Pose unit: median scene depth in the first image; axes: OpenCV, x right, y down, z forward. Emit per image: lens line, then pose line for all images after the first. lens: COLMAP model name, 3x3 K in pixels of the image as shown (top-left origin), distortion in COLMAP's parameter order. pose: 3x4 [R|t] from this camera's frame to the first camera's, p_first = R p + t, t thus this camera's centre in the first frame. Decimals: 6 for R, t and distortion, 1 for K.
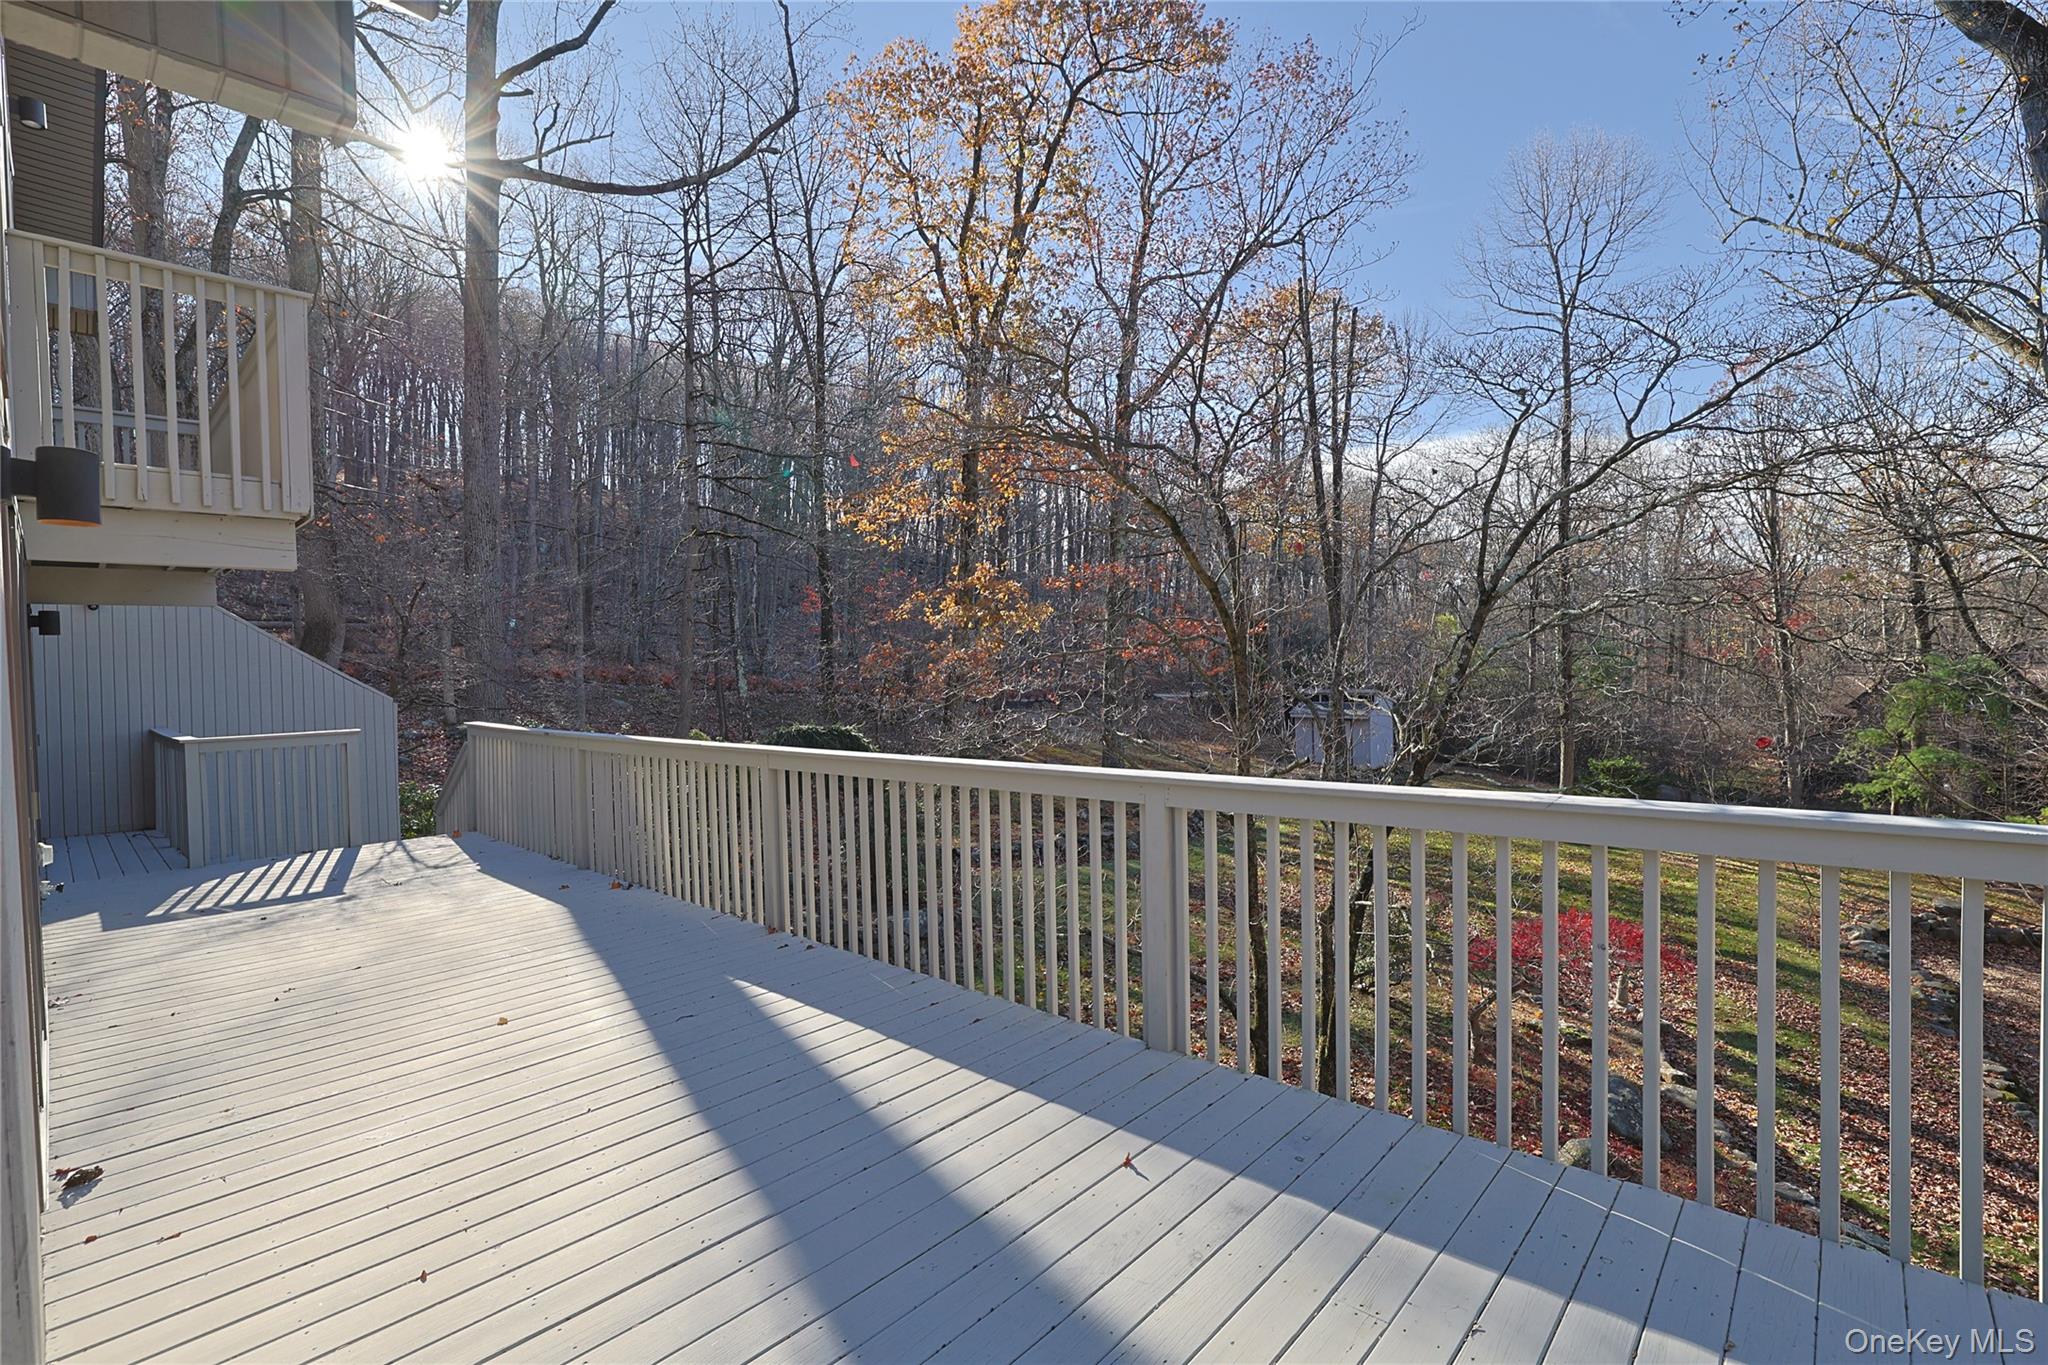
lens RADIAL K [[927.6, 0, 1013.4], [0, 927.6, 690.1], [0, 0, 1]] dist [-0.029174, 0.000582]
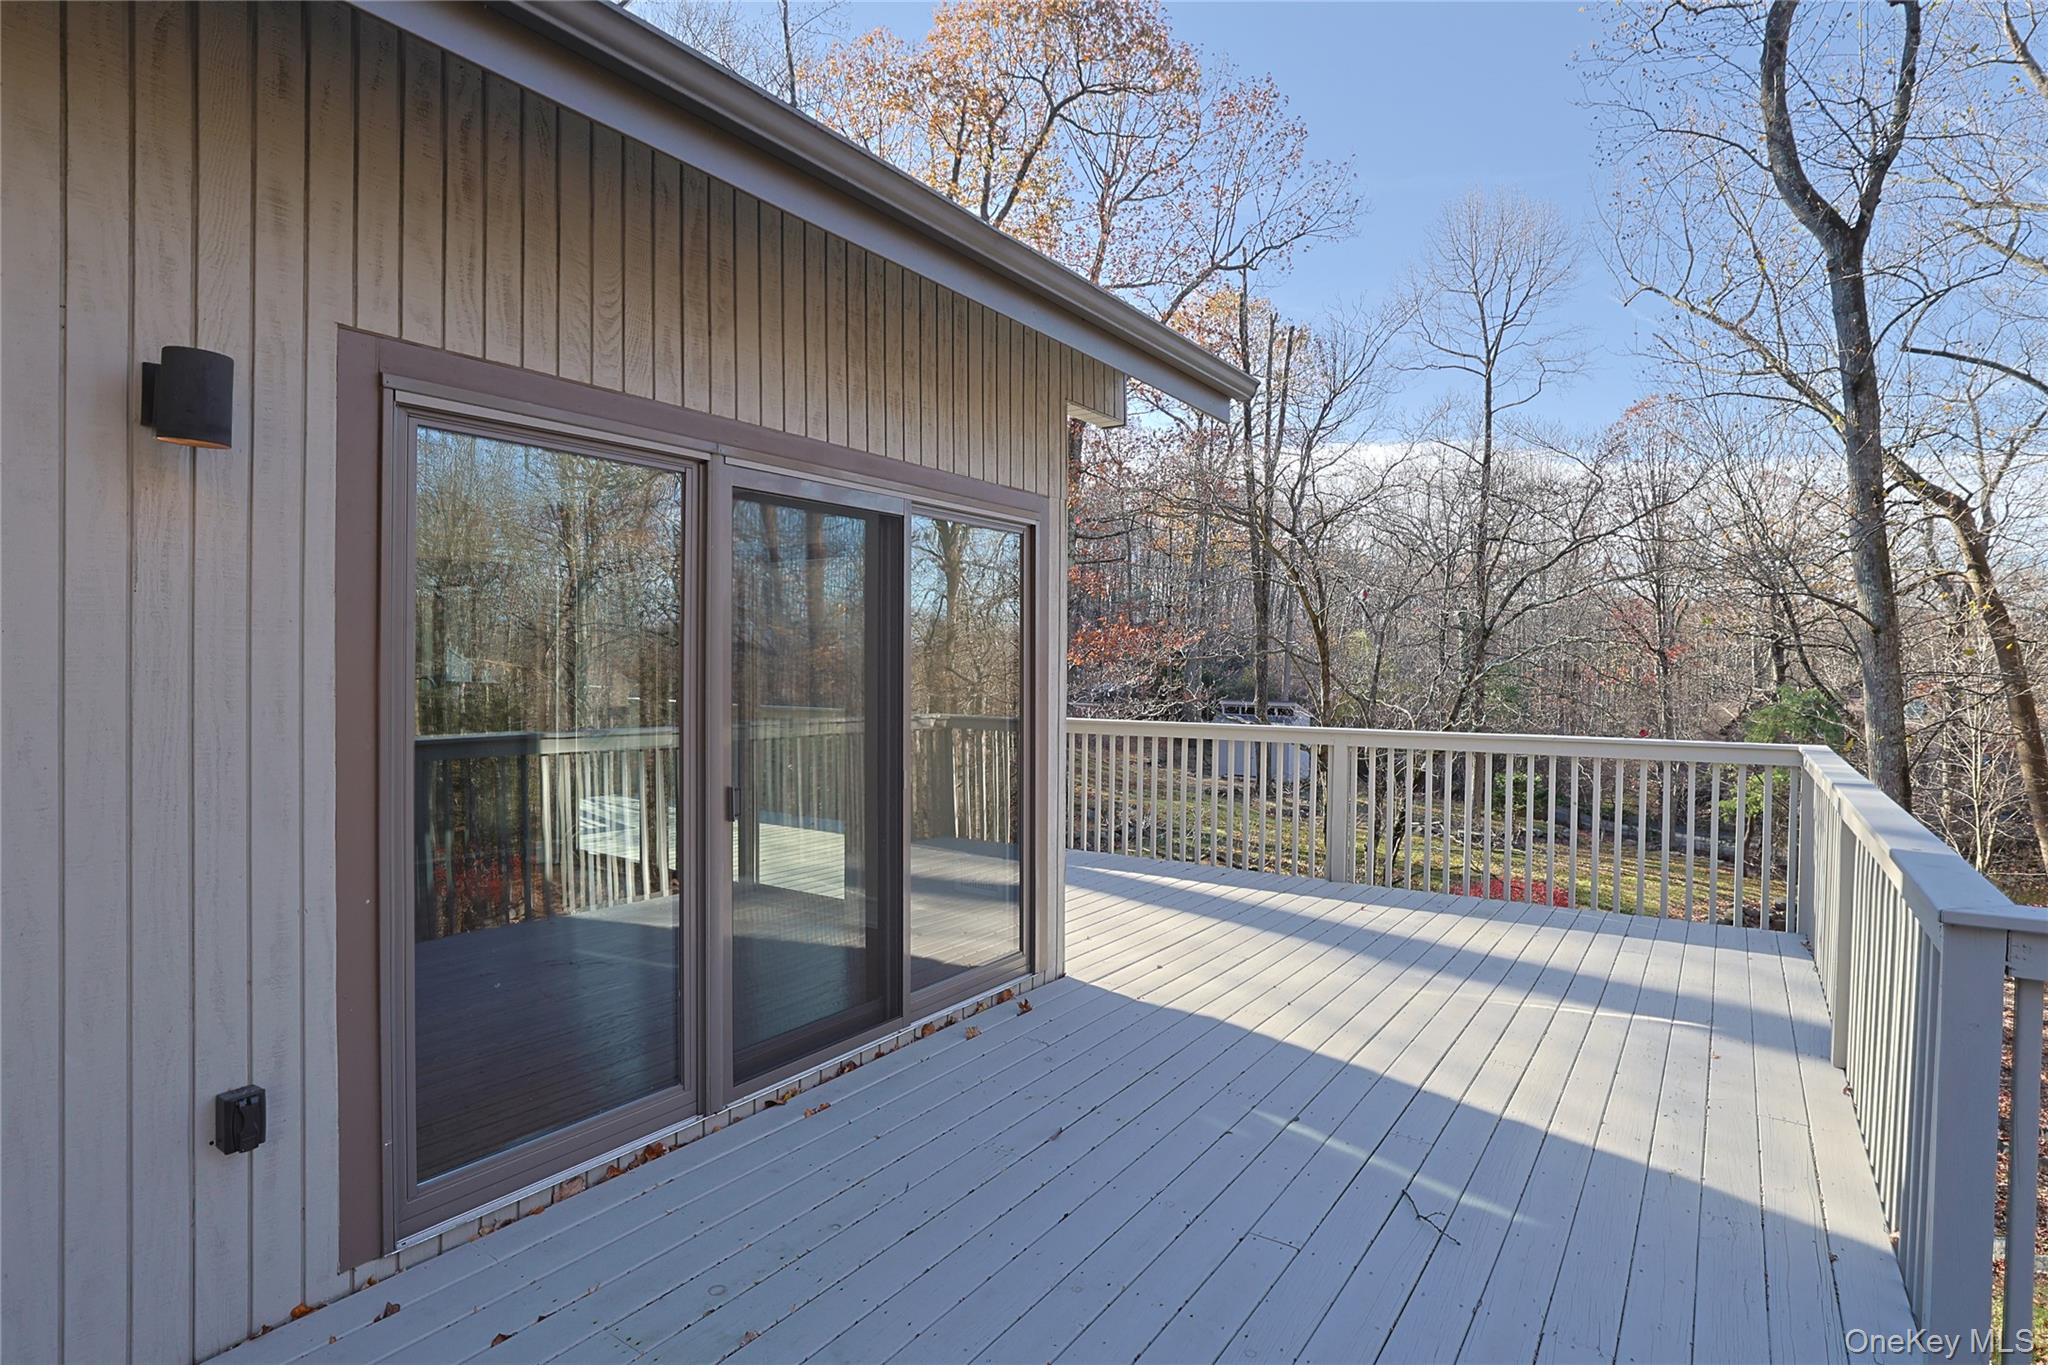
lens RADIAL K [[1075.3, 0, 1025.5], [0, 1075.3, 682.1], [0, 0, 1]] dist [-0.034906, 0.000067]
pose [[0.986719, 0.033672, 0.158908, -0.118837], [-0.031327, 0.999360, -0.017245, 0.008061], [-0.159387, 0.012038, 0.987143, -0.144418]]
